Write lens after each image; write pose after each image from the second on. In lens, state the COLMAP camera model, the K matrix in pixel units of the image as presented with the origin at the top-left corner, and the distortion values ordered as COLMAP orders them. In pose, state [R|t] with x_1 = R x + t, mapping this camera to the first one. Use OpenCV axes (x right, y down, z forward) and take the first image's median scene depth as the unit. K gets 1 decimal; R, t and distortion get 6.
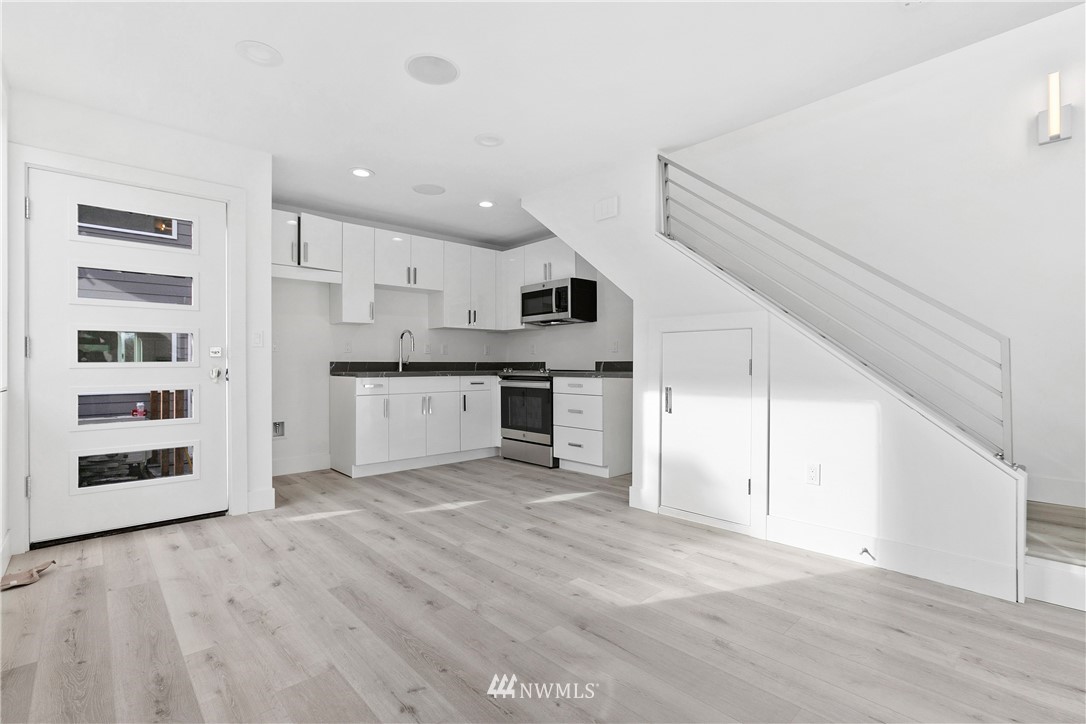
lens RADIAL K [[498.2, 0, 540.1], [0, 498.2, 360.7], [0, 0, 1]] dist [0.002064, 0.000077]
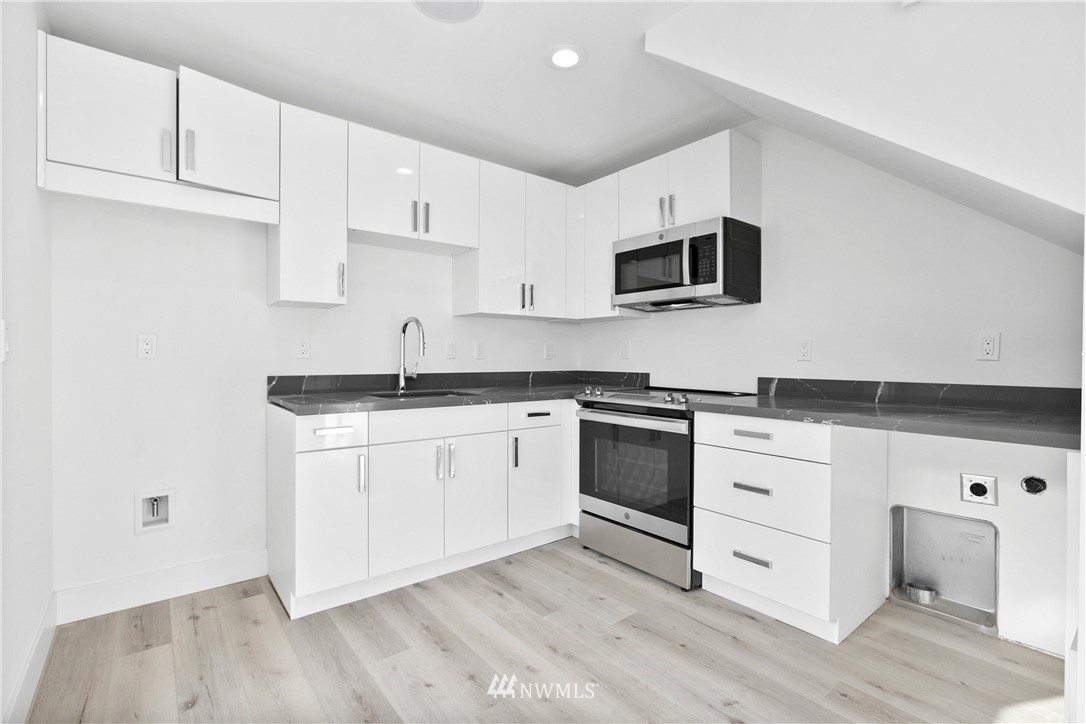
lens RADIAL K [[498.2, 0, 546.6], [0, 498.2, 361.0], [0, 0, 1]] dist [0.002064, 0.000077]
pose [[0.998486, 0.007892, -0.054434, -0.089738], [-0.007040, 0.999850, 0.015826, -0.023409], [0.054551, -0.015419, 0.998392, 0.462999]]
